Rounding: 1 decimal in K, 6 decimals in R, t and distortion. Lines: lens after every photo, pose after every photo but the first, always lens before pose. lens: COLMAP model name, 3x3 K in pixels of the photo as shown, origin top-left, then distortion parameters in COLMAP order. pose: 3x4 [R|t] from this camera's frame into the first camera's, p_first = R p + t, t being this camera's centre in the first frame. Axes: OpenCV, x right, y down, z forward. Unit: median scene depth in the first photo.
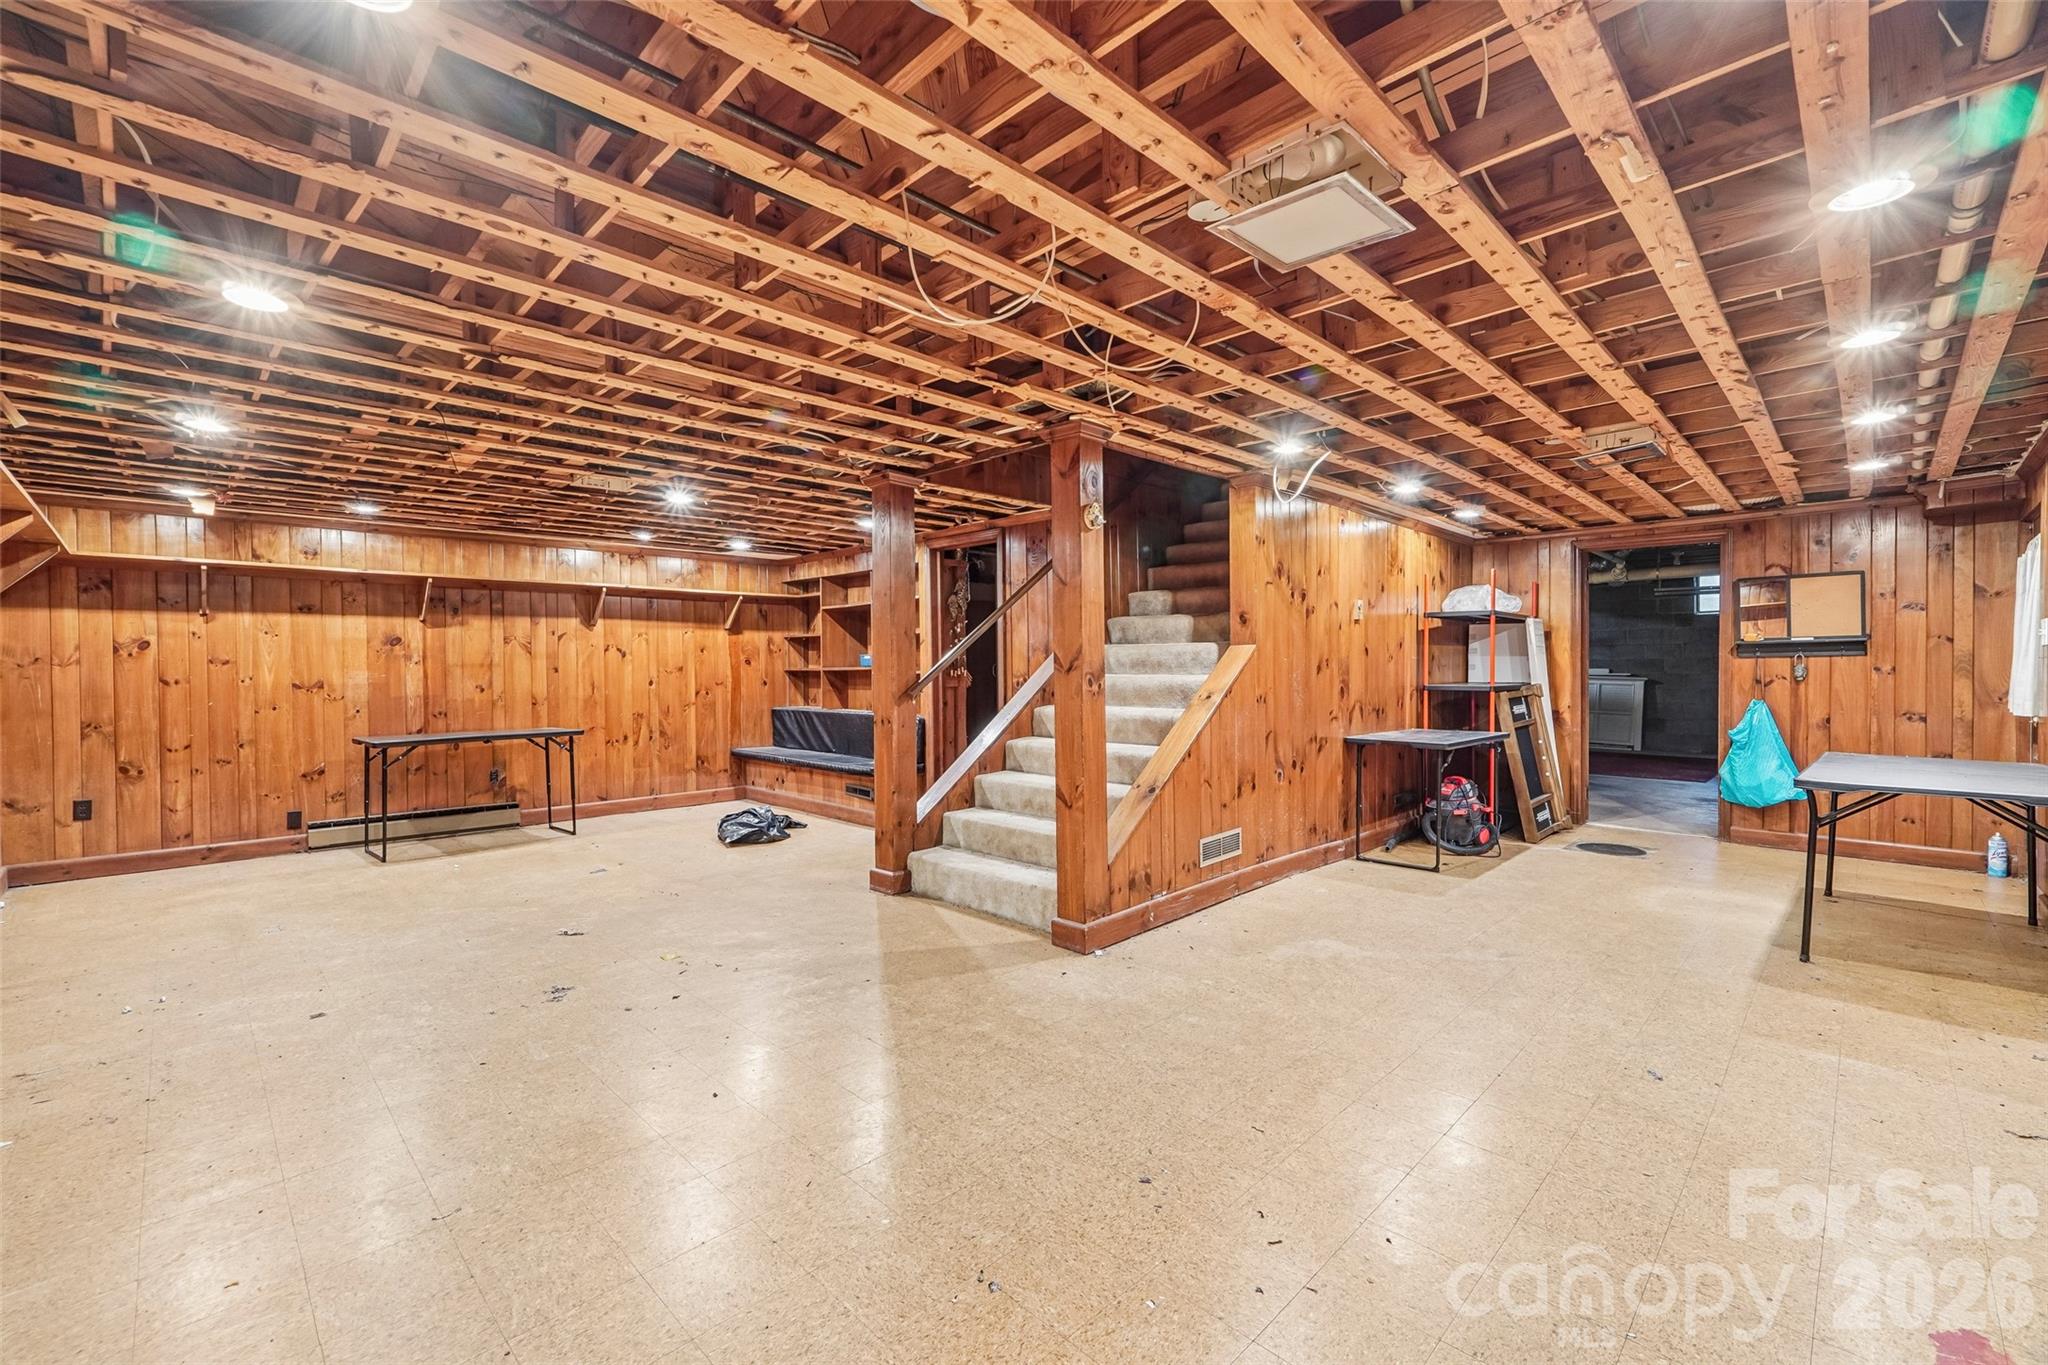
lens RADIAL K [[859.7, 0, 1022.6], [0, 859.7, 676.5], [0, 0, 1]] dist [-0.017362, 0.007976]
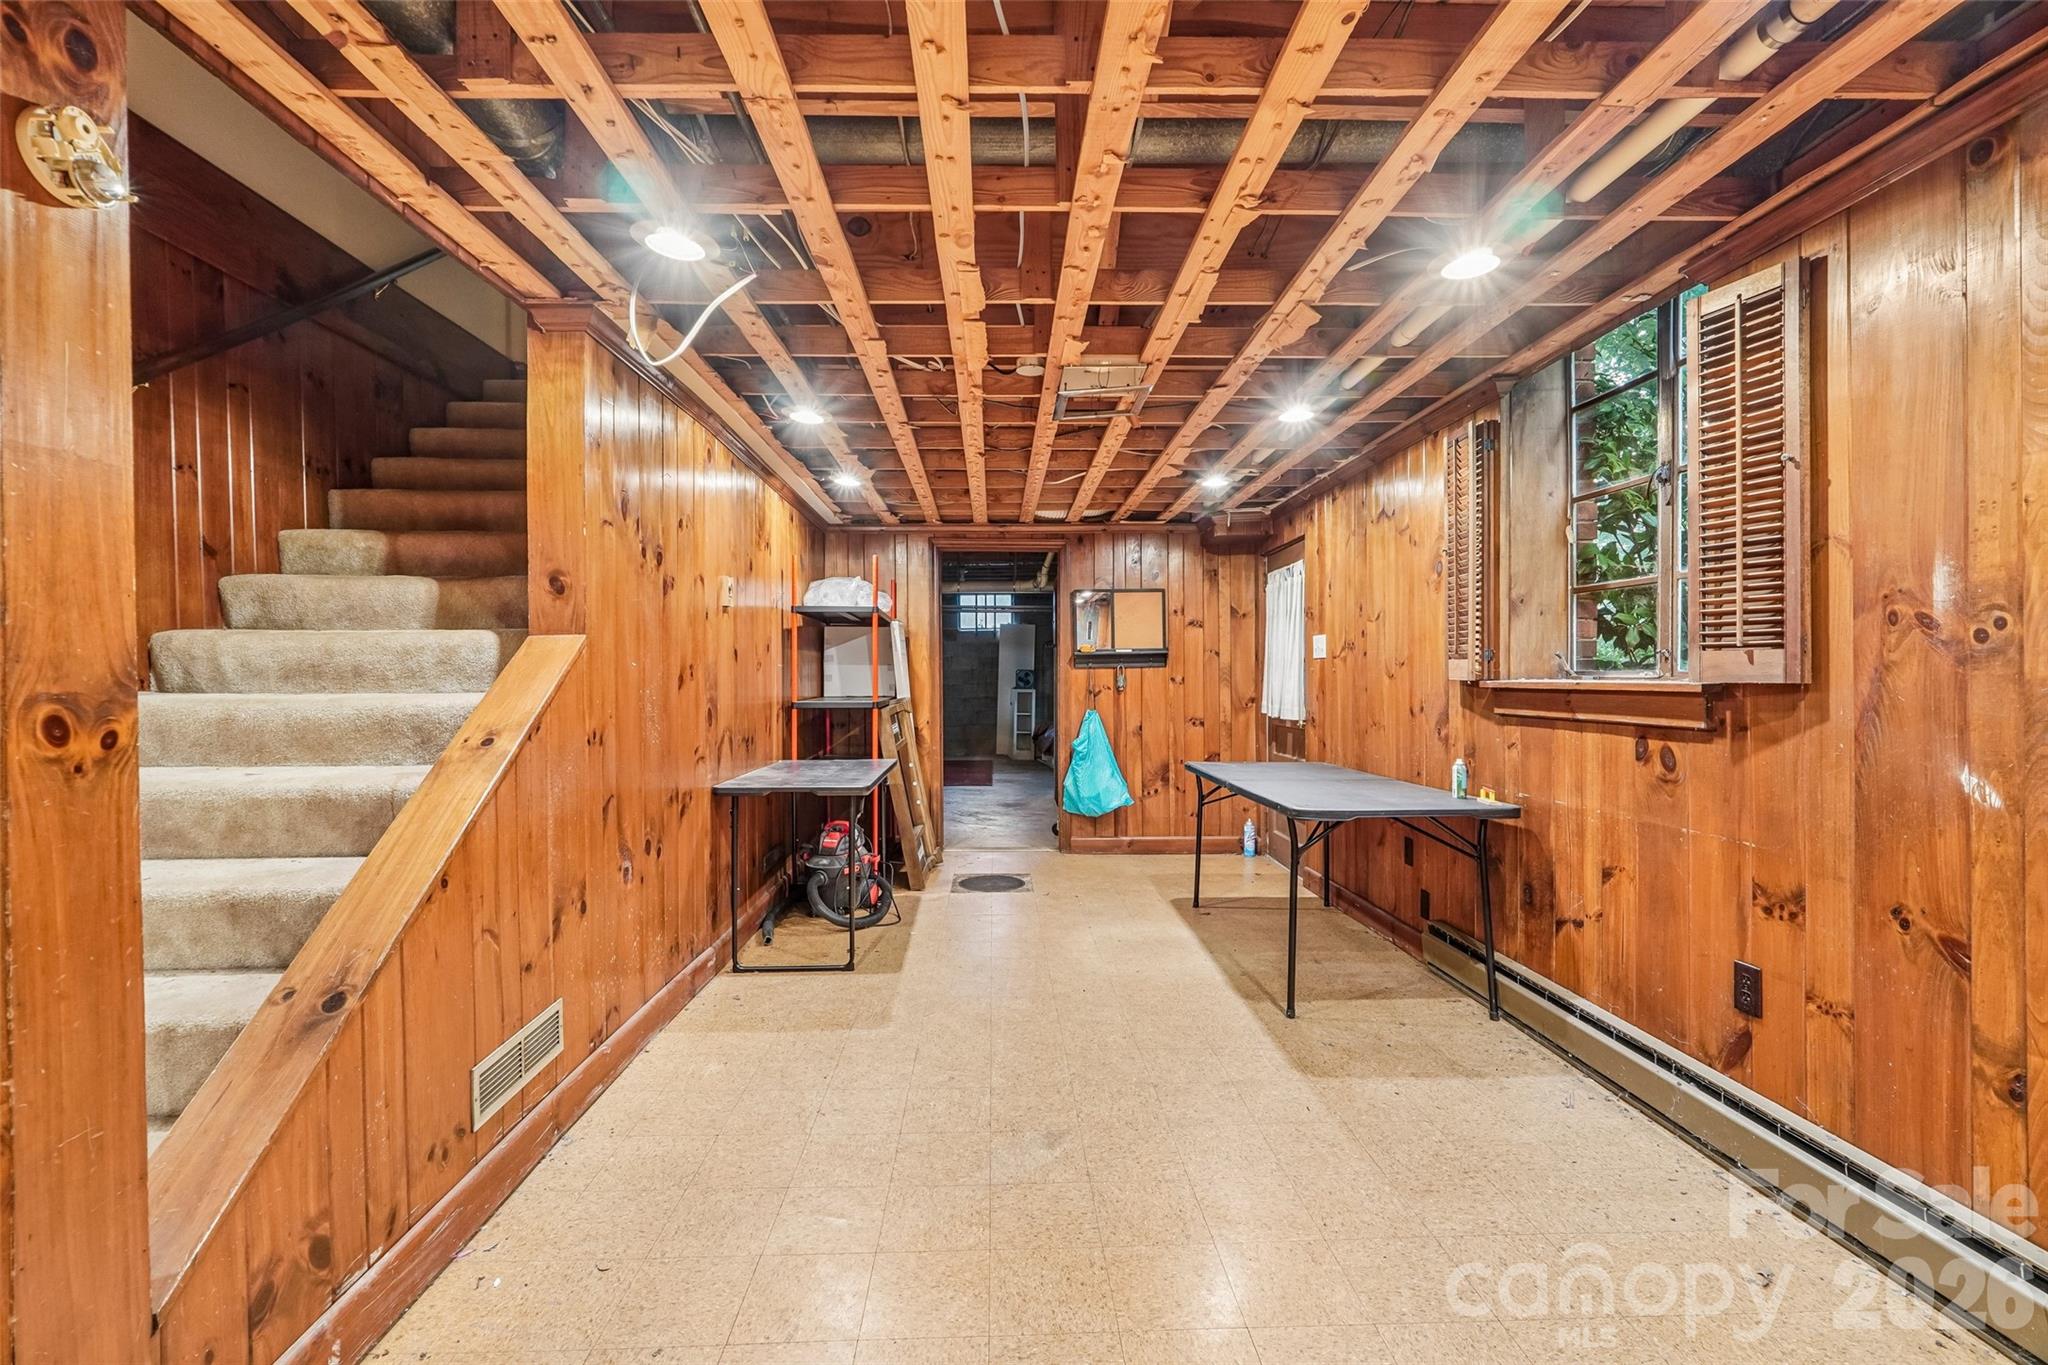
lens RADIAL K [[859.7, 0, 1022.6], [0, 859.7, 676.5], [0, 0, 1]] dist [-0.017362, 0.007976]
pose [[0.681533, 0.000647, 0.731788, 0.061293], [0.009430, 0.999909, -0.009666, -0.003553], [-0.731727, 0.013489, 0.681464, 0.387200]]
